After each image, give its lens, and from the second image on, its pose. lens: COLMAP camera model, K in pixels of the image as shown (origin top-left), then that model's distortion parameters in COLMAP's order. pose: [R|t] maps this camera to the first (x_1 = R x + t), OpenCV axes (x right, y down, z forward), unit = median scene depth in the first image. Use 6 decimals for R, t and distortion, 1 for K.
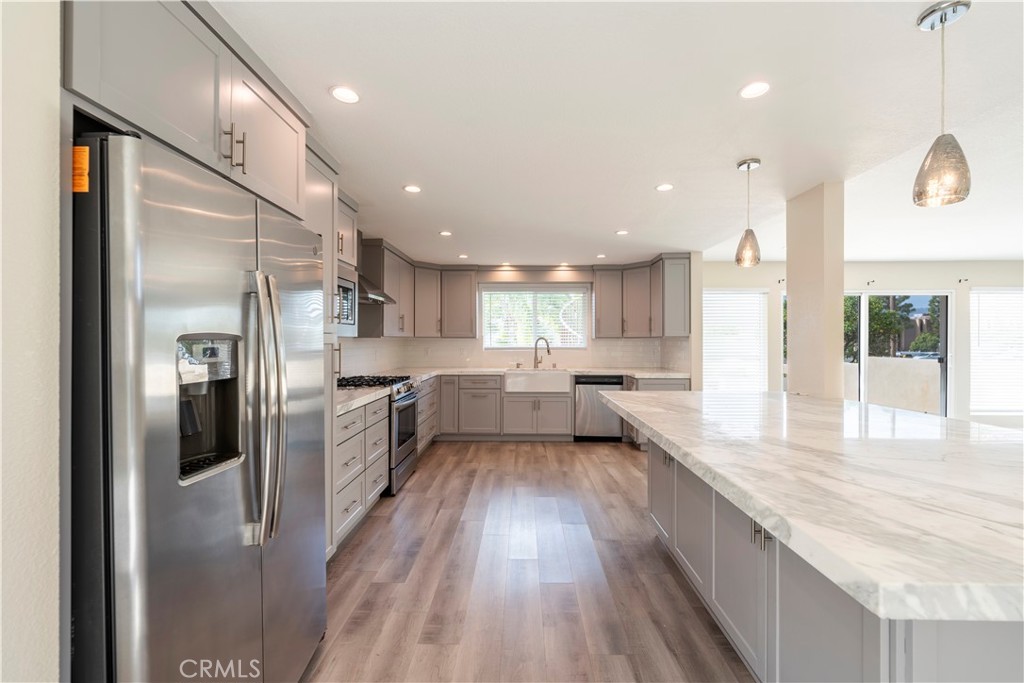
lens RADIAL K [[419.3, 0, 520.4], [0, 419.3, 329.2], [0, 0, 1]] dist [0.000105, -0.001165]
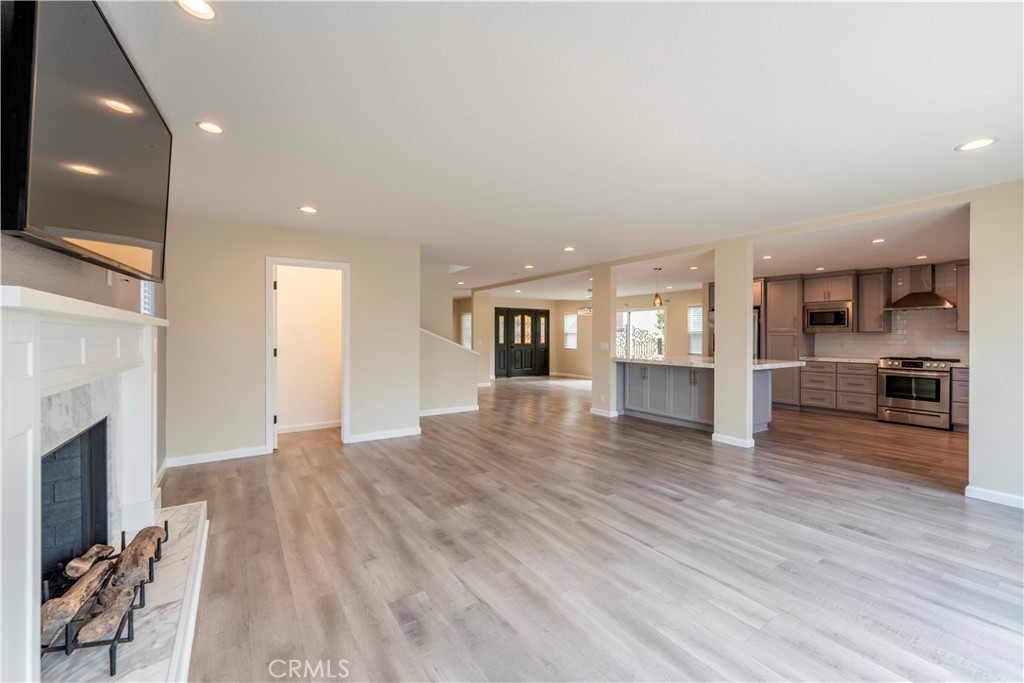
lens RADIAL K [[419.3, 0, 520.6], [0, 419.3, 338.2], [0, 0, 1]] dist [0.000105, -0.001165]
pose [[-0.815356, -0.001160, -0.578959, 1.368427], [0.011188, 0.999780, -0.017760, 0.041427], [0.578852, -0.020958, -0.815163, 1.088399]]
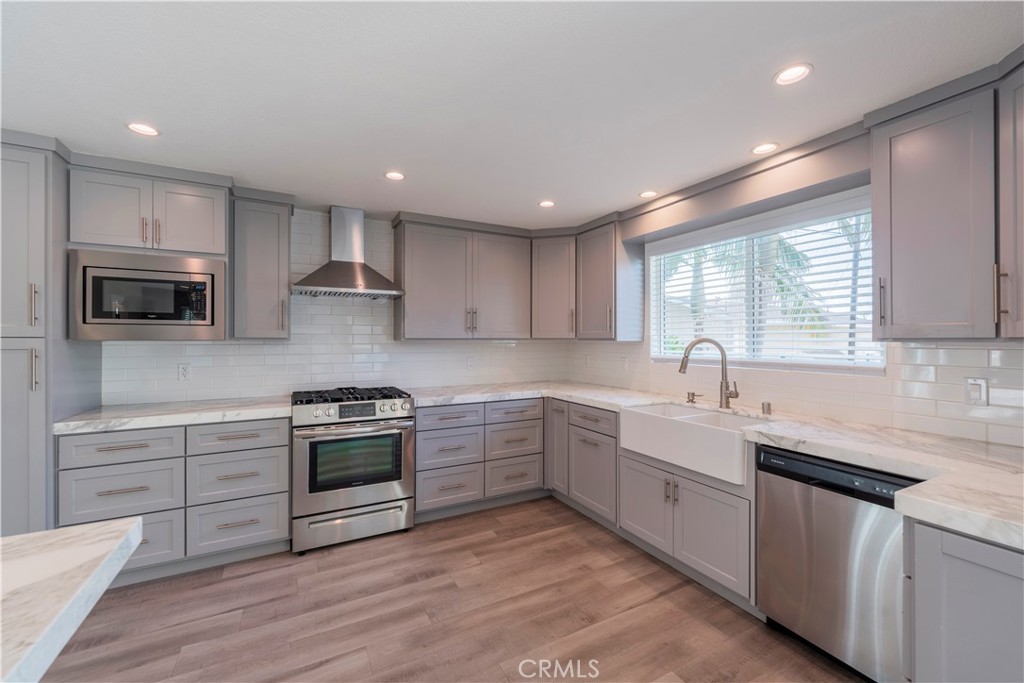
lens RADIAL K [[419.3, 0, 514.1], [0, 419.3, 335.7], [0, 0, 1]] dist [0.000105, -0.001165]
pose [[0.483713, -0.010208, -0.875167, 0.367004], [0.021067, 0.999778, -0.000018, 0.013678], [0.874973, -0.018428, 0.483821, 0.679586]]
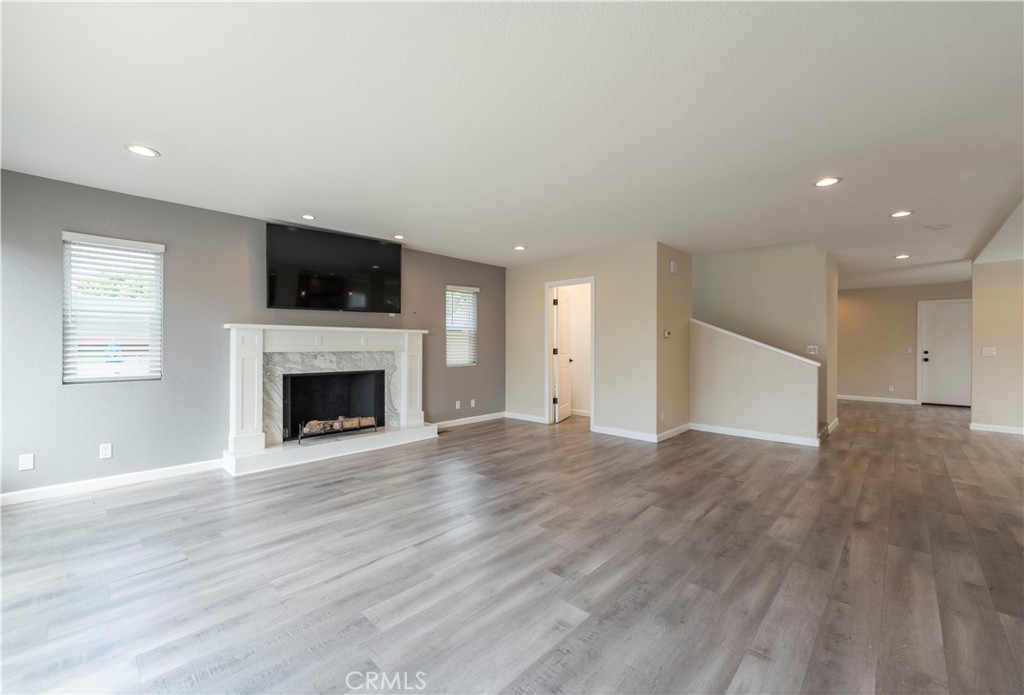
lens RADIAL K [[420.7, 0, 495.5], [0, 420.7, 348.5], [0, 0, 1]] dist [-0.003822, 0.000549]
pose [[-0.729506, -0.011695, 0.683874, 0.561262], [-0.023984, 0.999676, -0.008489, 0.057088], [-0.683554, -0.022595, -0.729551, 1.062815]]
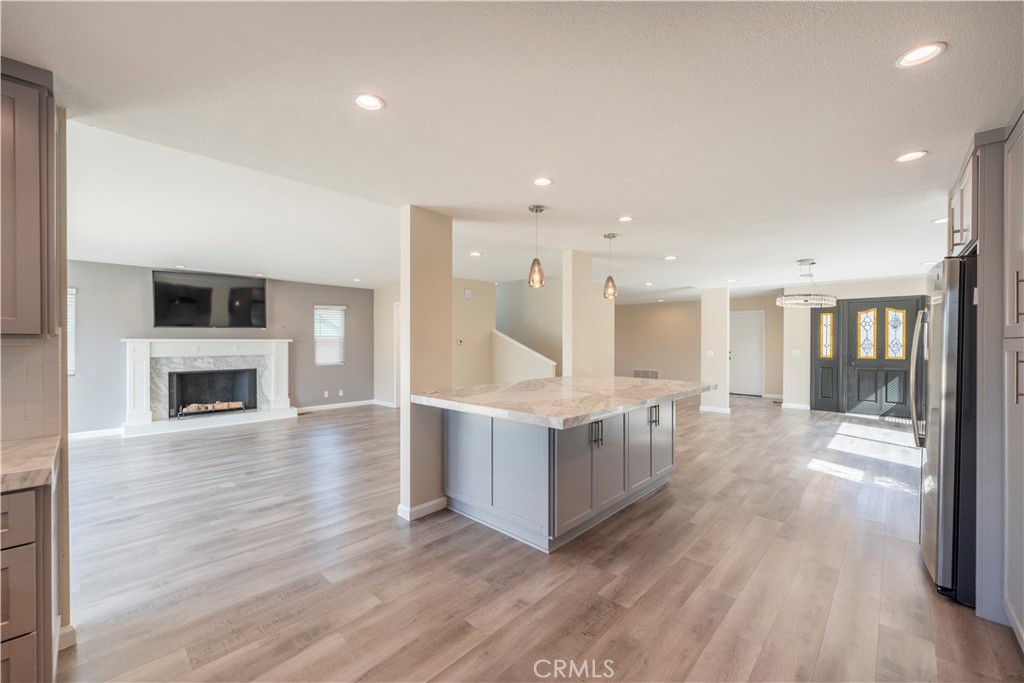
lens RADIAL K [[419.3, 0, 507.1], [0, 419.3, 344.0], [0, 0, 1]] dist [0.000105, -0.001165]
pose [[-0.737612, -0.009210, 0.675162, -0.128285], [-0.021379, 0.999724, -0.009719, 0.019883], [-0.674886, -0.021603, -0.737606, 0.974095]]
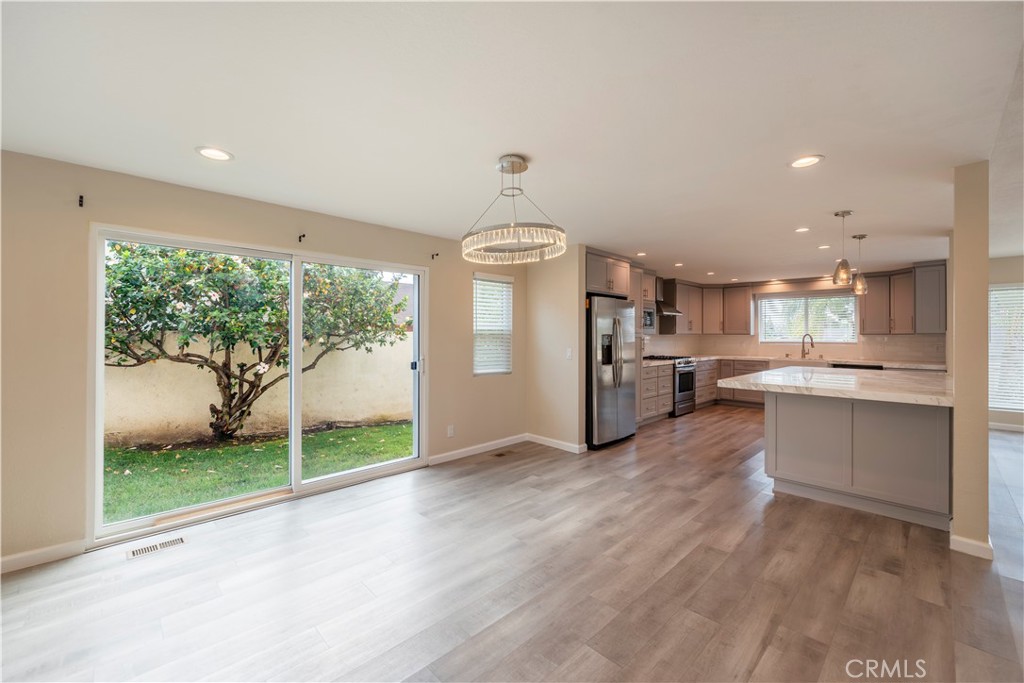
lens RADIAL K [[419.3, 0, 510.7], [0, 419.3, 344.6], [0, 0, 1]] dist [0.000105, -0.001165]
pose [[0.705783, 0.017693, -0.708207, 0.358490], [0.014953, 0.999093, 0.039861, -0.014958], [0.708270, -0.038723, 0.704879, -0.609950]]
